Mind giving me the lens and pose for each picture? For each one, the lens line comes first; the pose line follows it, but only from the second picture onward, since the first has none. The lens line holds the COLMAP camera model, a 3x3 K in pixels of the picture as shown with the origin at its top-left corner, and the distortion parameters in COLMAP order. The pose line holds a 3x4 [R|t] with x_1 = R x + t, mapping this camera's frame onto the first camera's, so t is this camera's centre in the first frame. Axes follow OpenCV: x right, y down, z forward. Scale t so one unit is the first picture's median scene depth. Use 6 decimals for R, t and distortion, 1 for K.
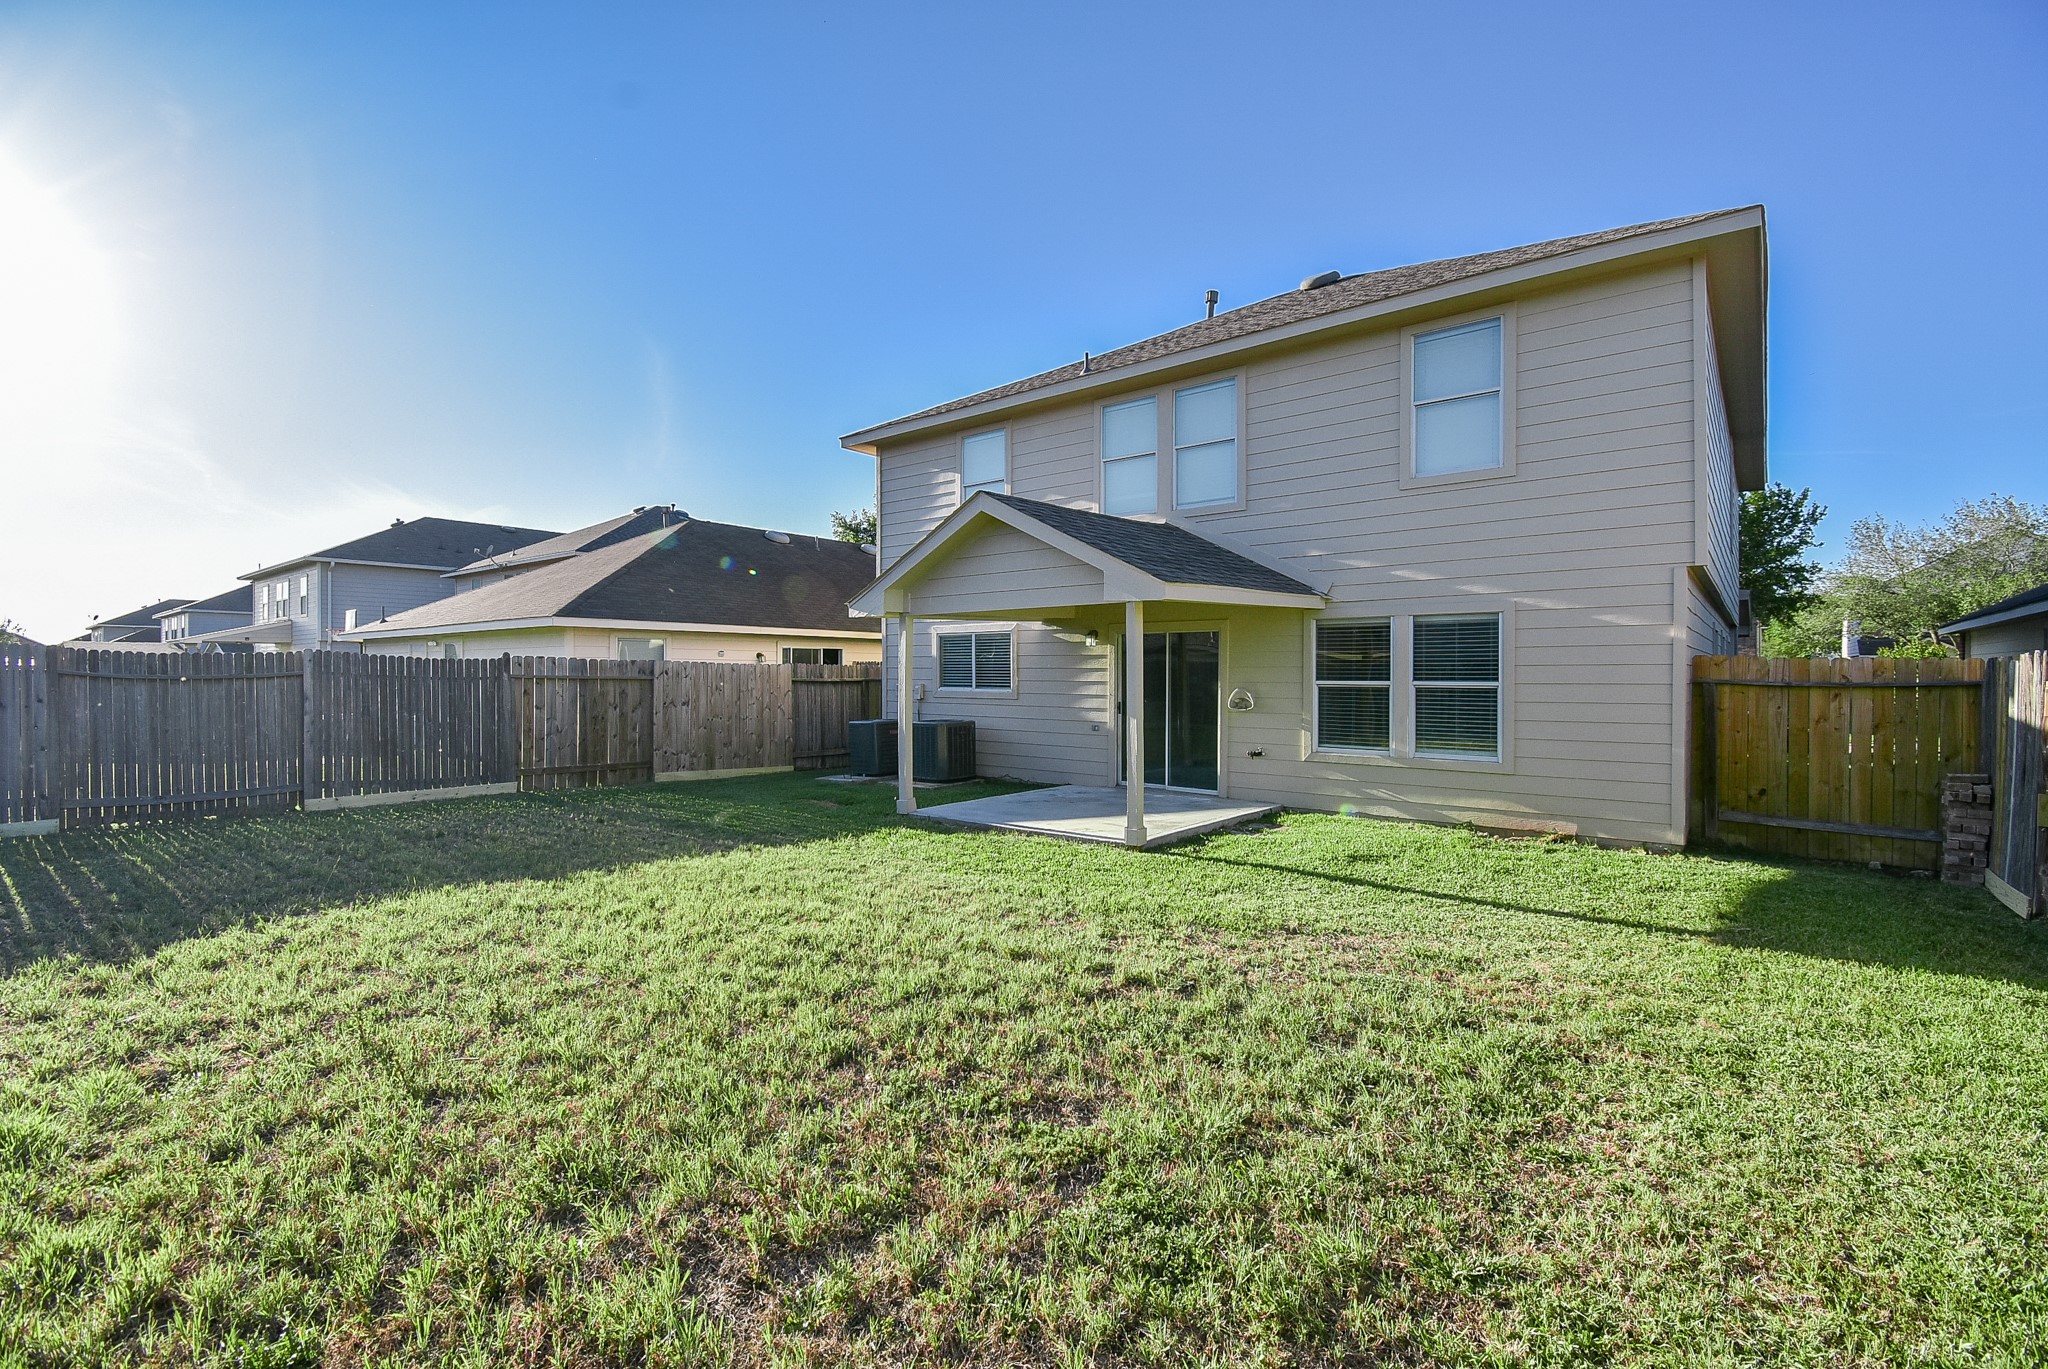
lens RADIAL K [[907.5, 0, 1037.4], [0, 907.5, 683.2], [0, 0, 1]] dist [0.012247, -0.020467]
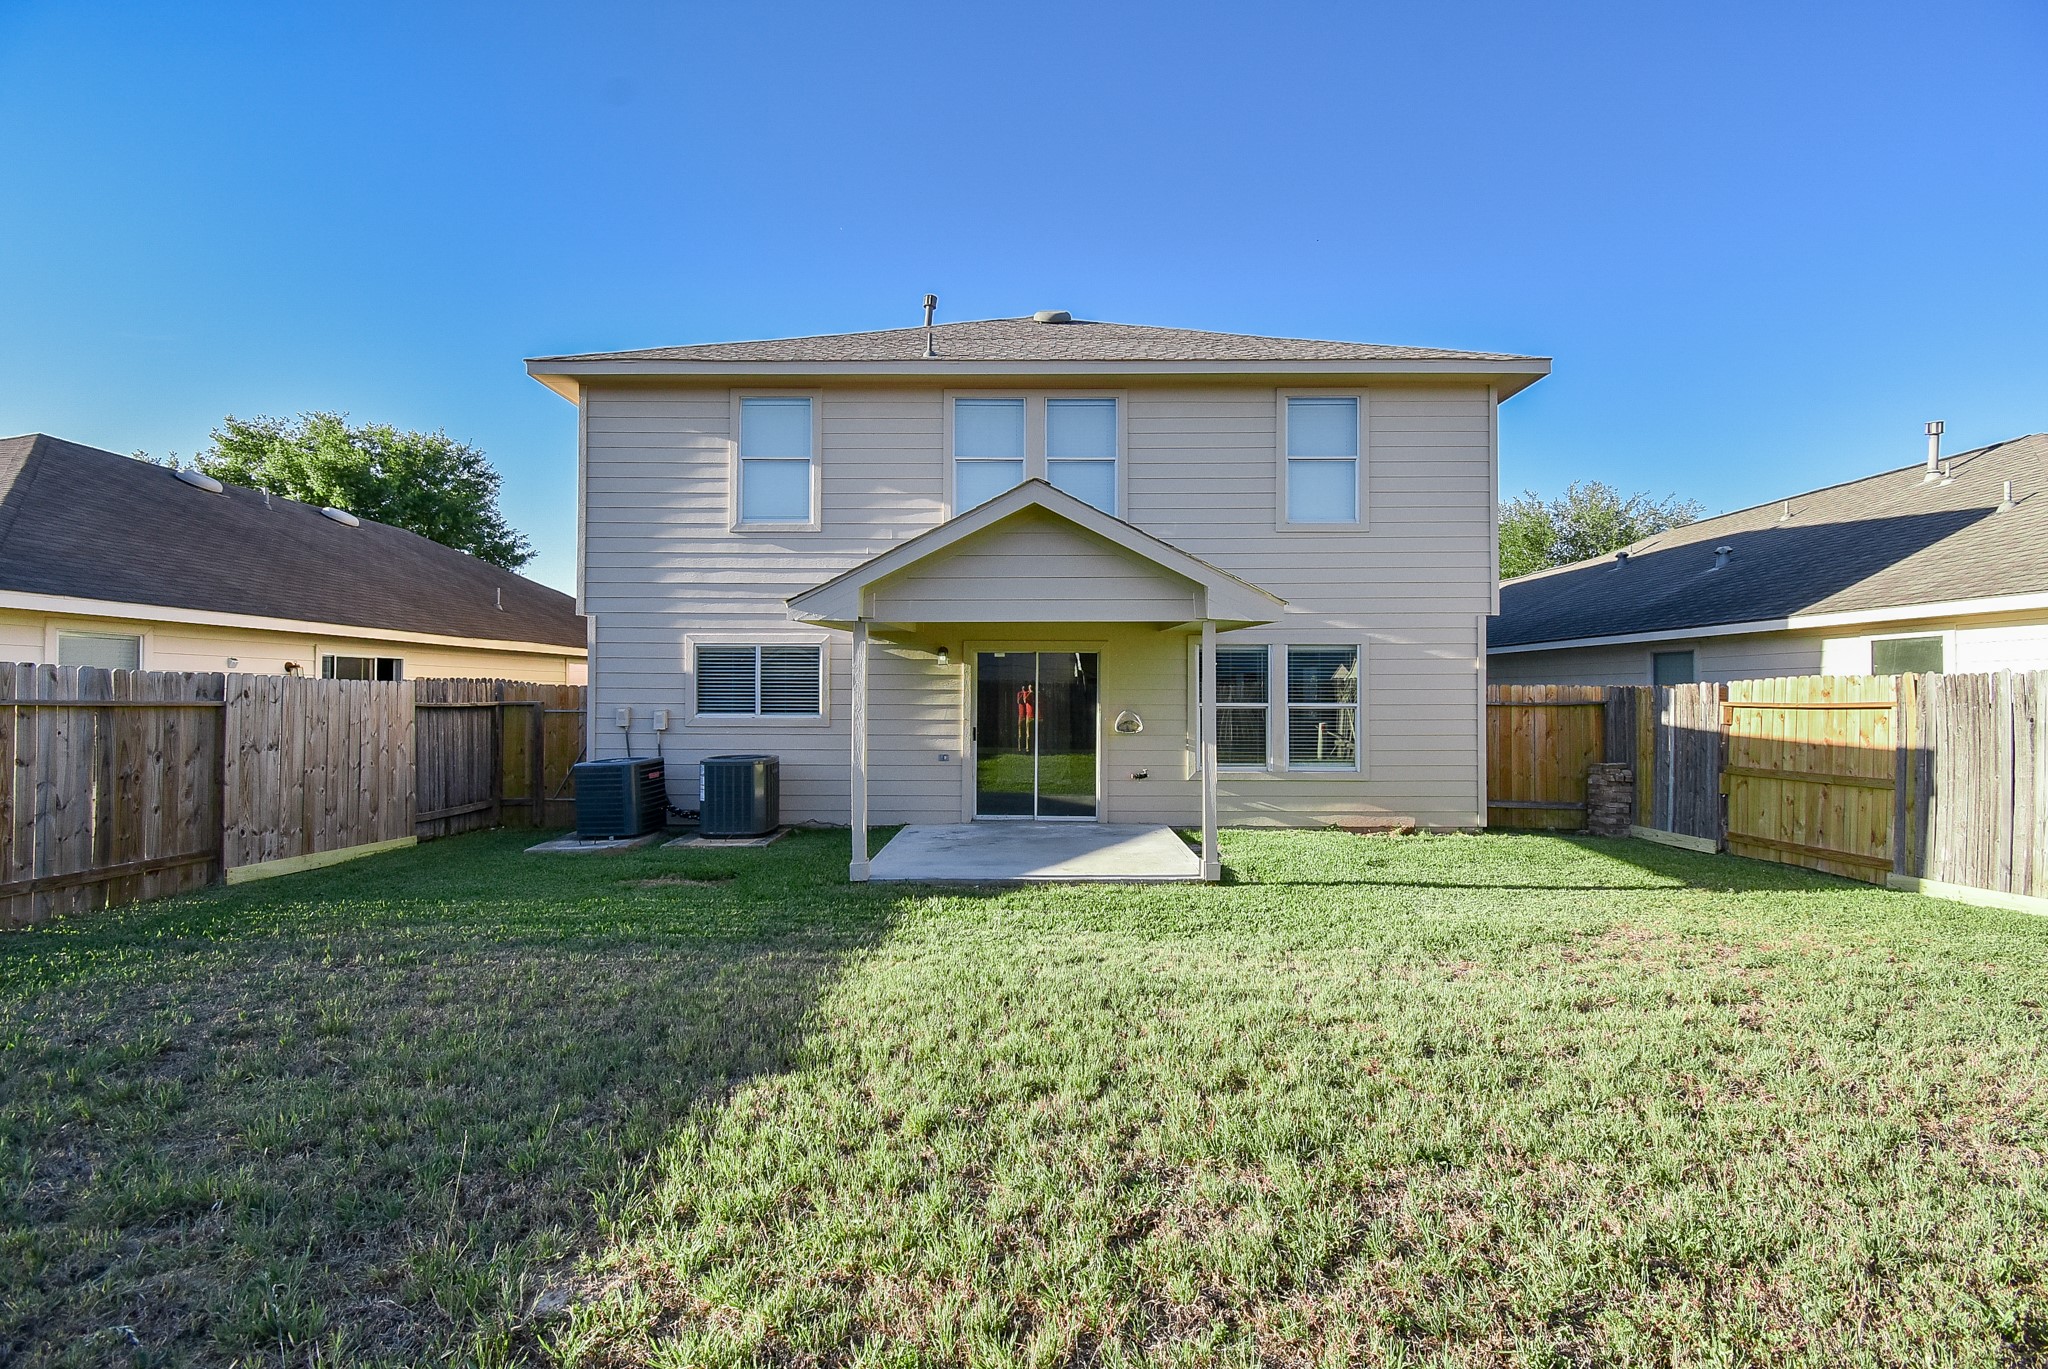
lens RADIAL K [[907.5, 0, 1027.3], [0, 907.5, 684.0], [0, 0, 1]] dist [0.012247, -0.020467]
pose [[0.777327, 0.007649, 0.629050, -0.478397], [0.005139, 0.999815, -0.018508, -0.006068], [-0.629076, 0.017620, 0.777144, 0.290995]]
